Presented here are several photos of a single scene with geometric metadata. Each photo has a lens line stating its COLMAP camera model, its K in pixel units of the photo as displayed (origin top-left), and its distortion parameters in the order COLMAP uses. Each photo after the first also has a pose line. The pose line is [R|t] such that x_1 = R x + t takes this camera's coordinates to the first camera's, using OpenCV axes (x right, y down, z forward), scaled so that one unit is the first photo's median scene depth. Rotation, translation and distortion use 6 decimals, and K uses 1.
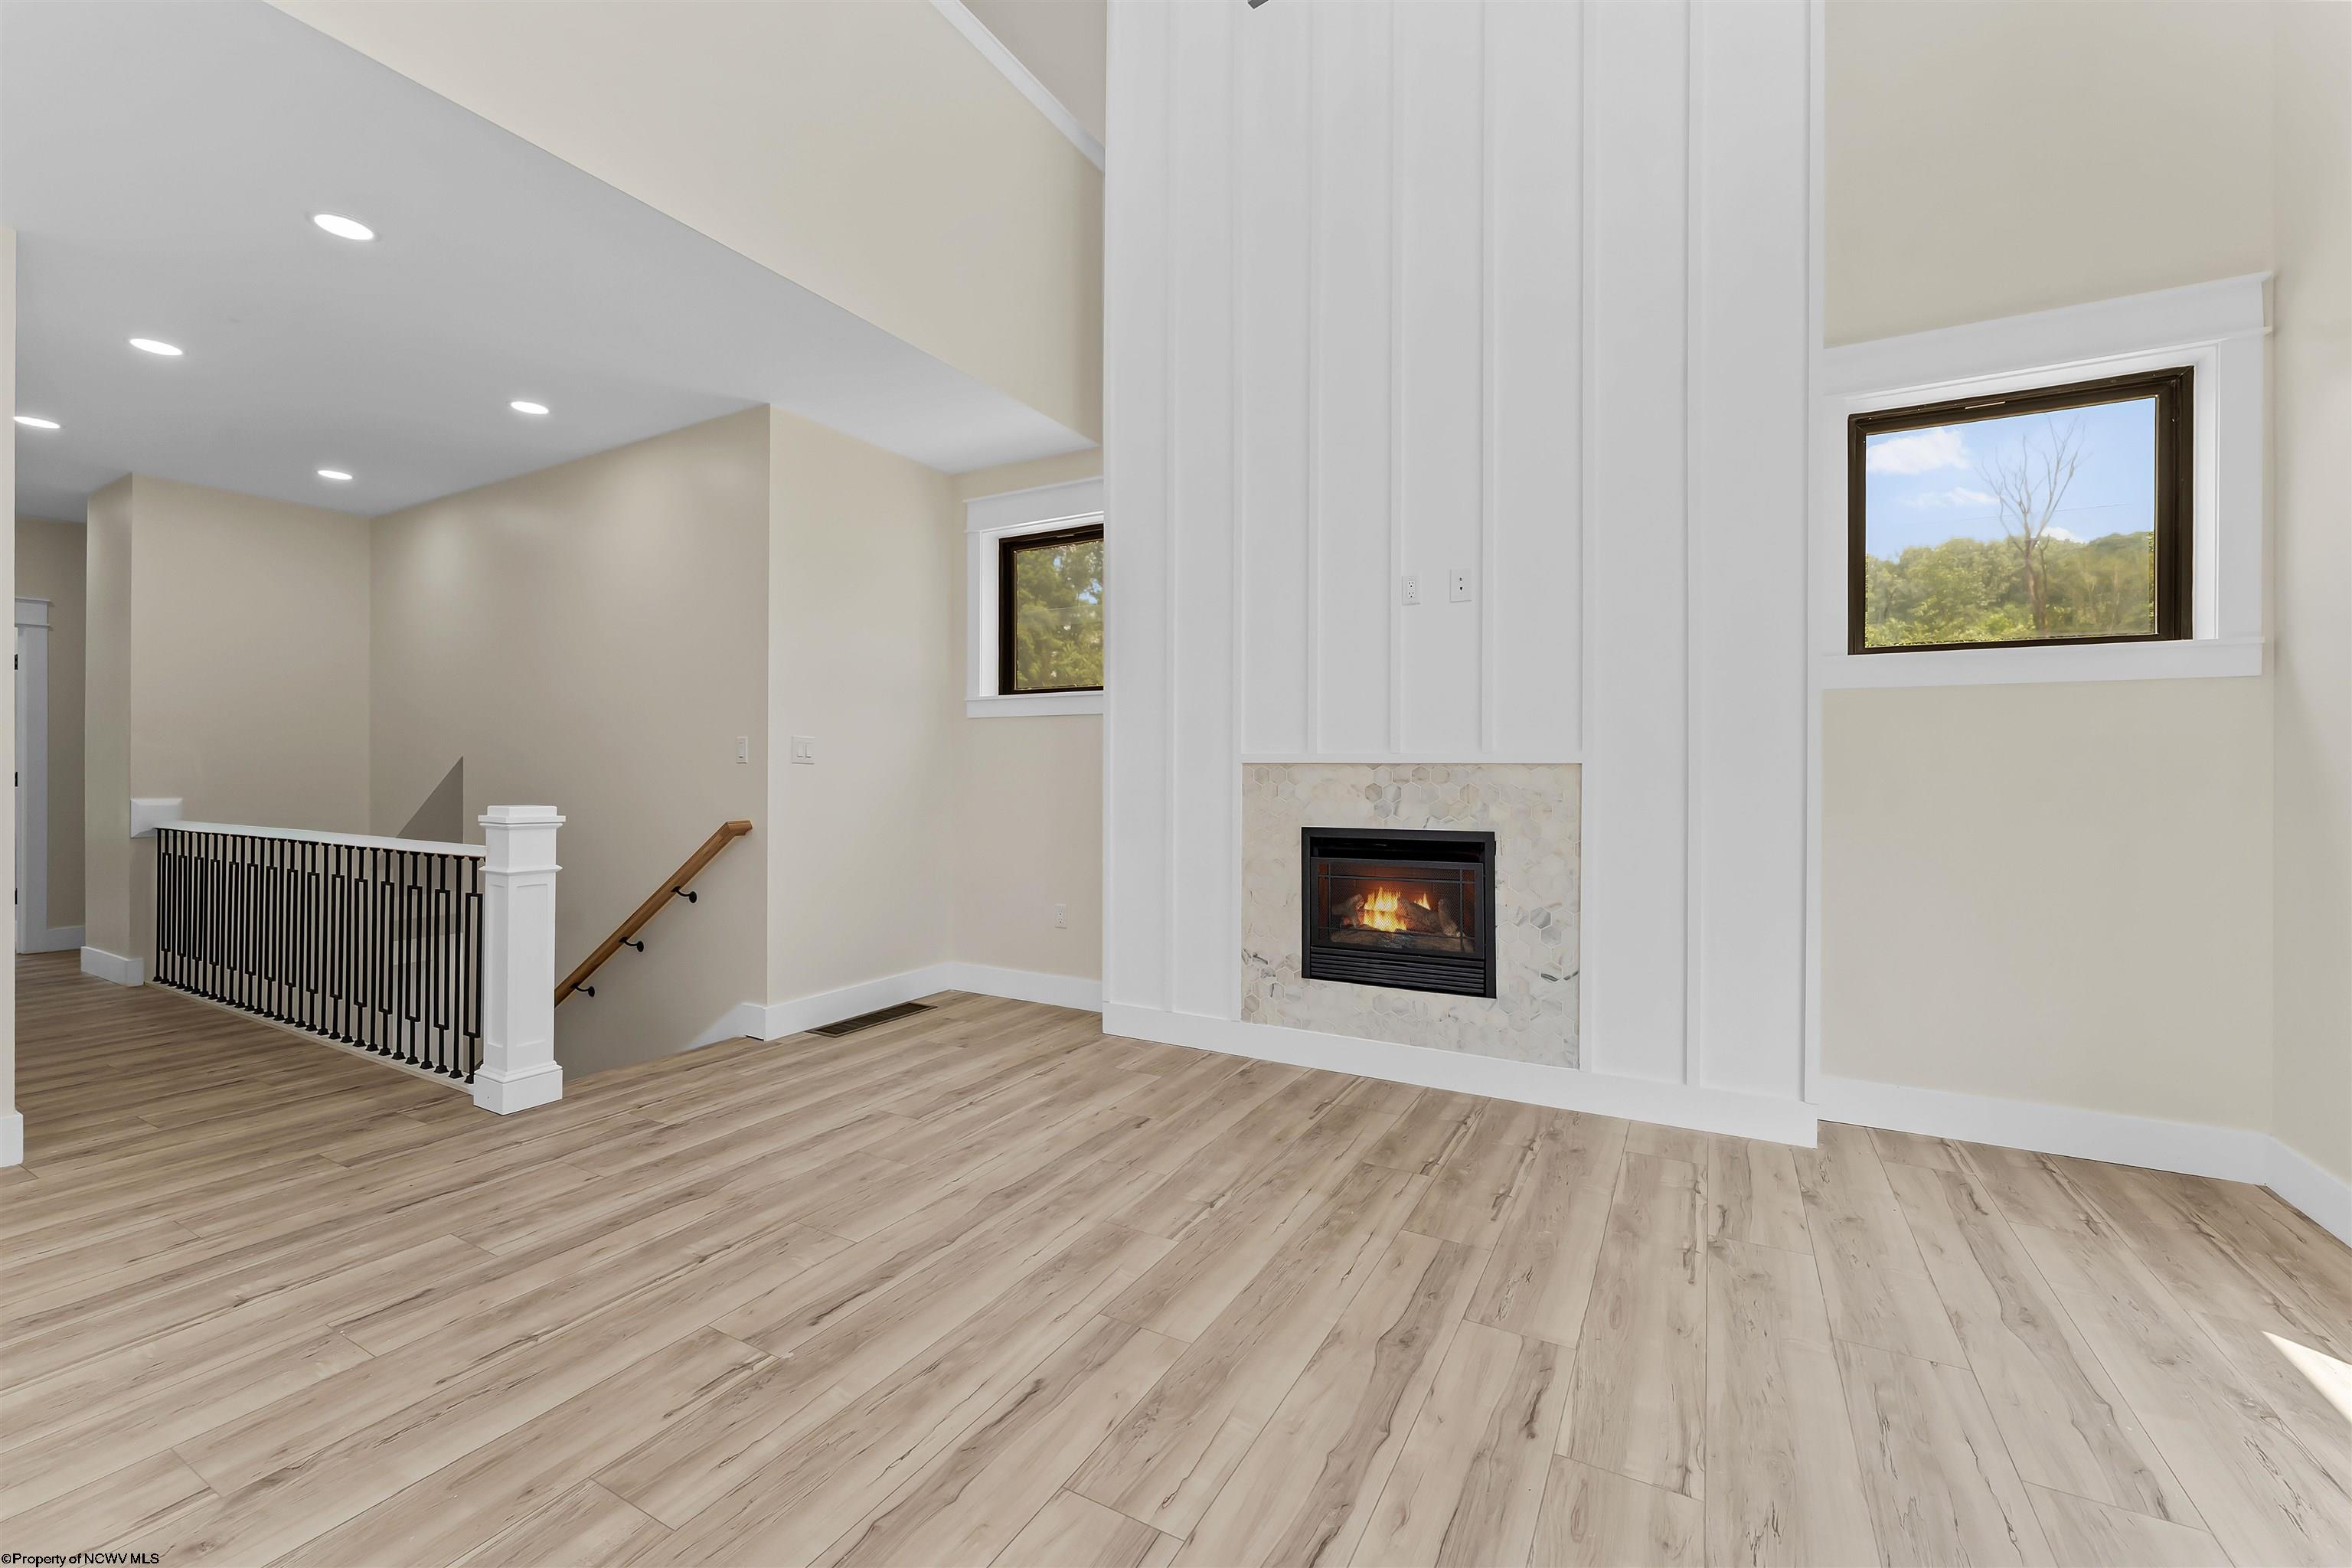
lens RADIAL K [[970.9, 0, 1165.6], [0, 970.9, 775.9], [0, 0, 1]] dist [-0.003015, -0.000334]
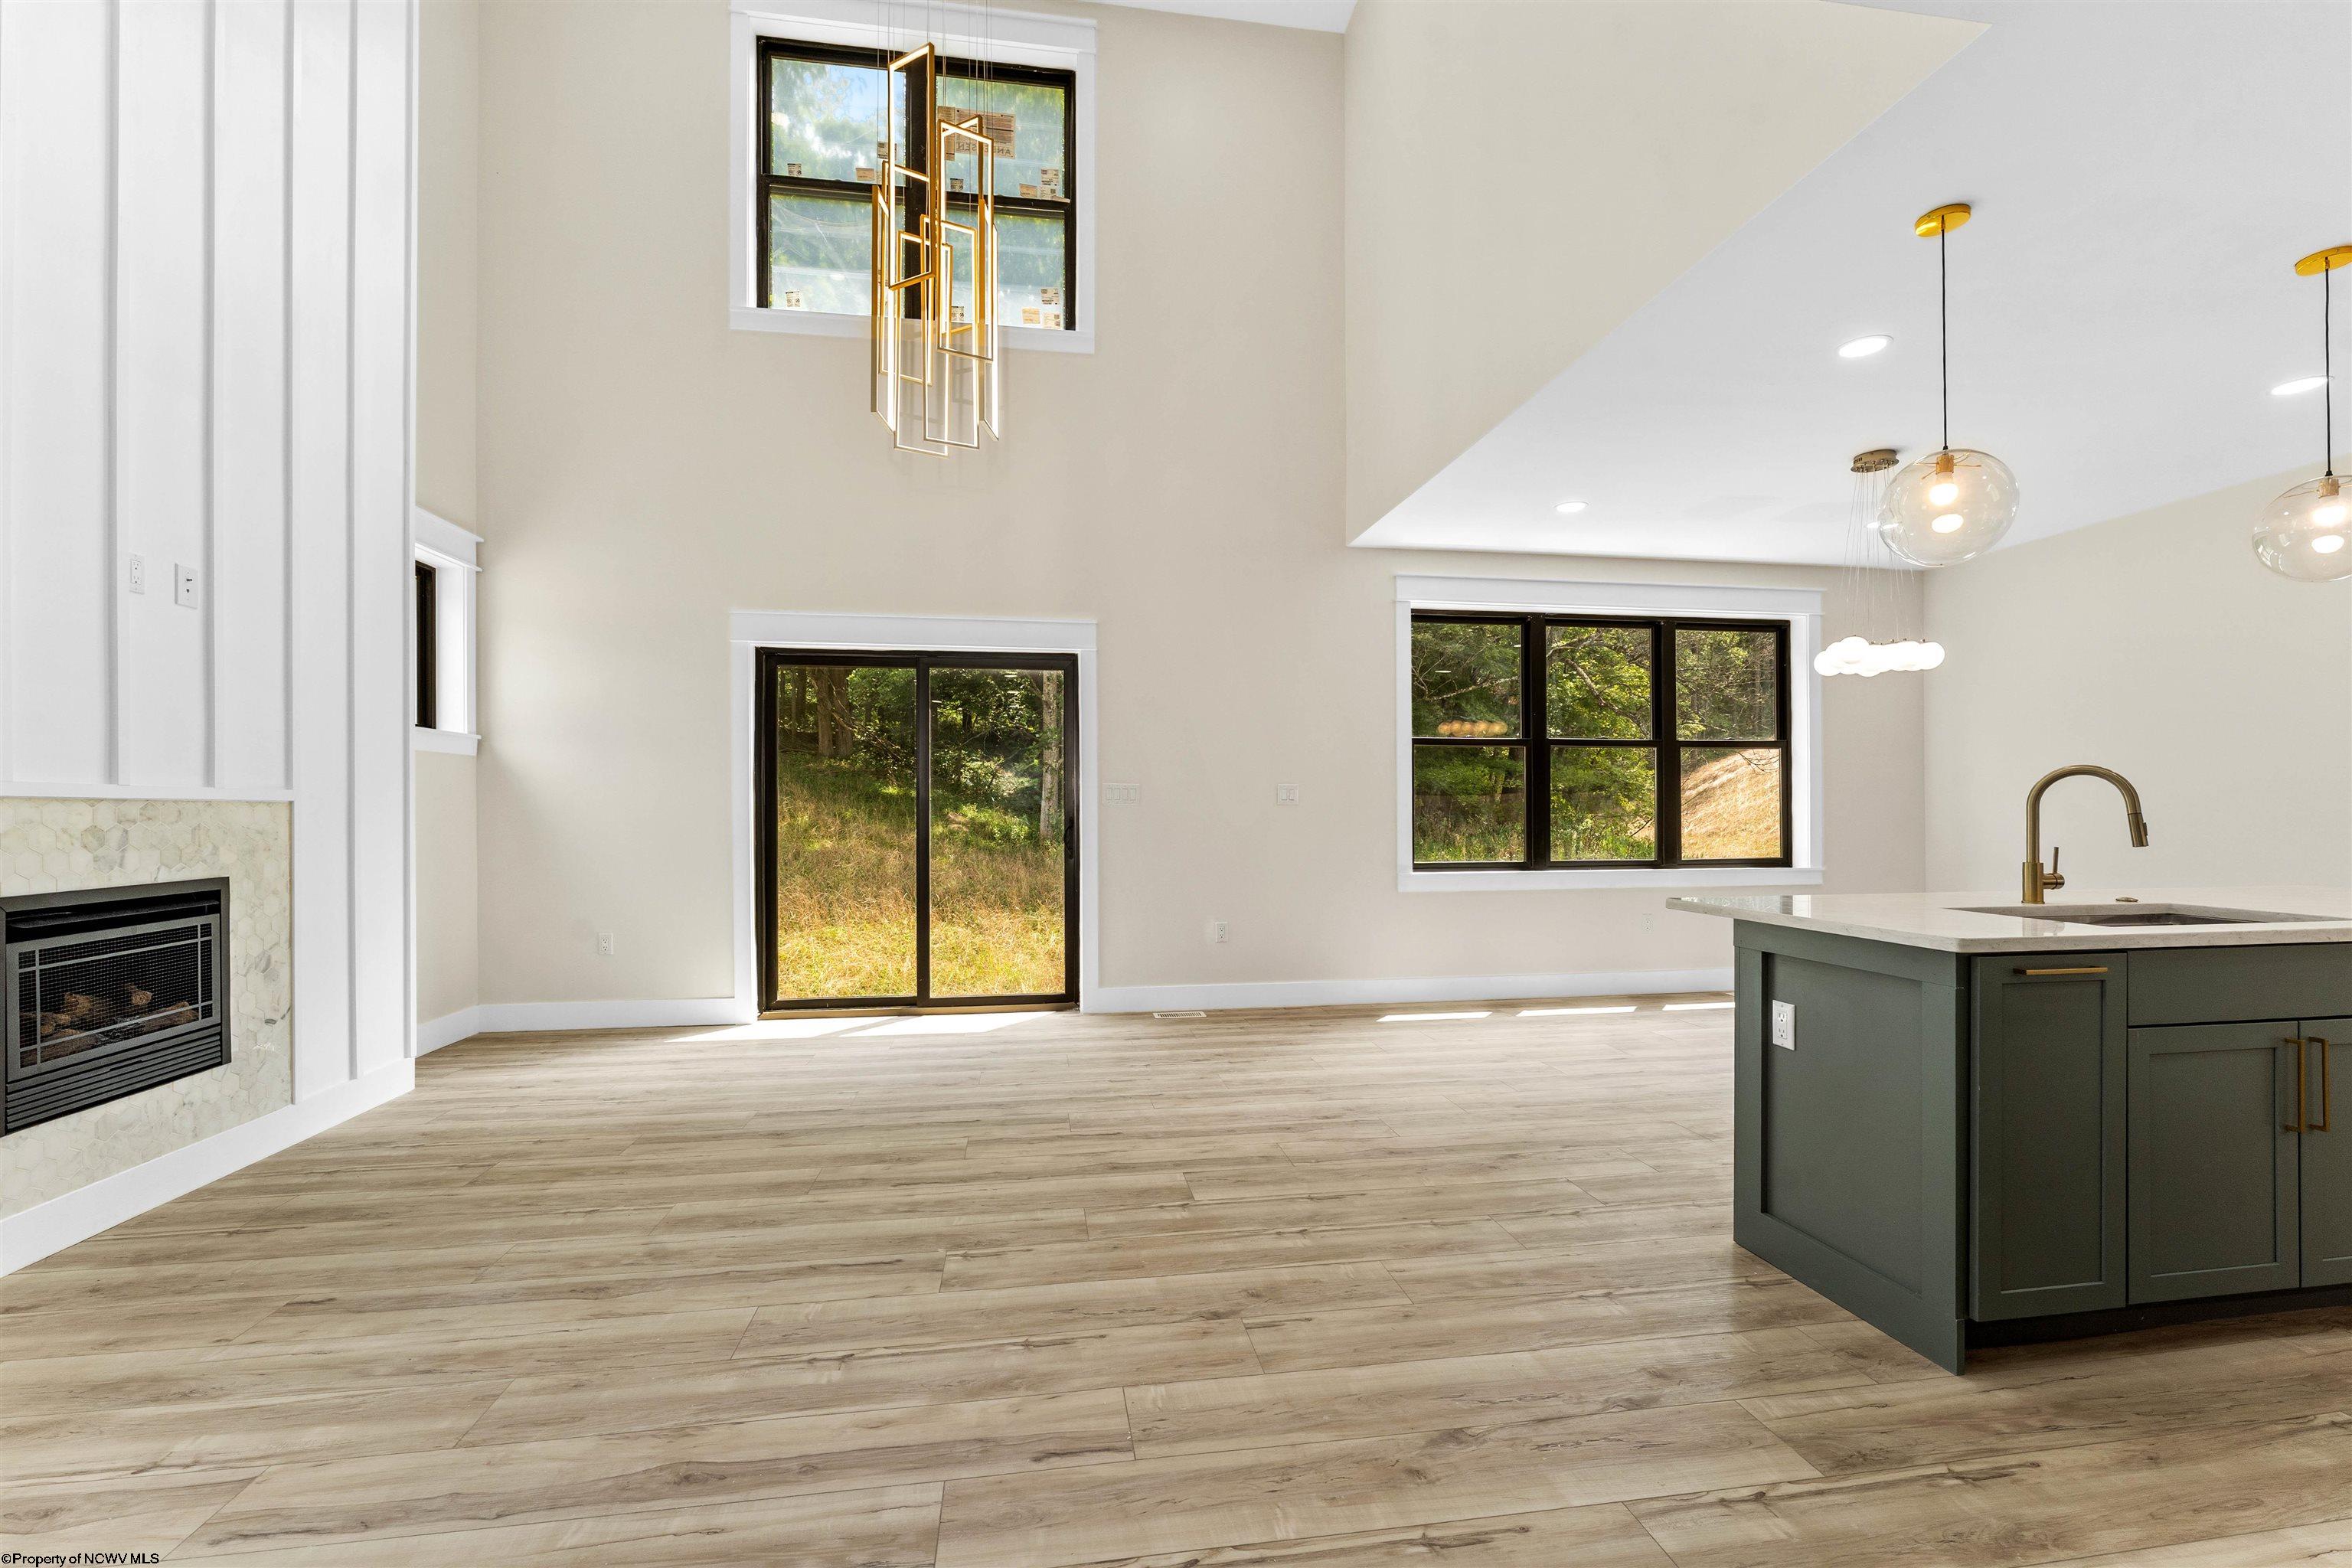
lens RADIAL K [[976.4, 0, 1173.2], [0, 976.4, 808.6], [0, 0, 1]] dist [-0.003552, -0.000482]
pose [[-0.615359, -0.002354, 0.788244, -0.998529], [0.000877, 0.999993, 0.003672, -0.008414], [-0.788247, 0.002951, -0.615352, 0.956546]]
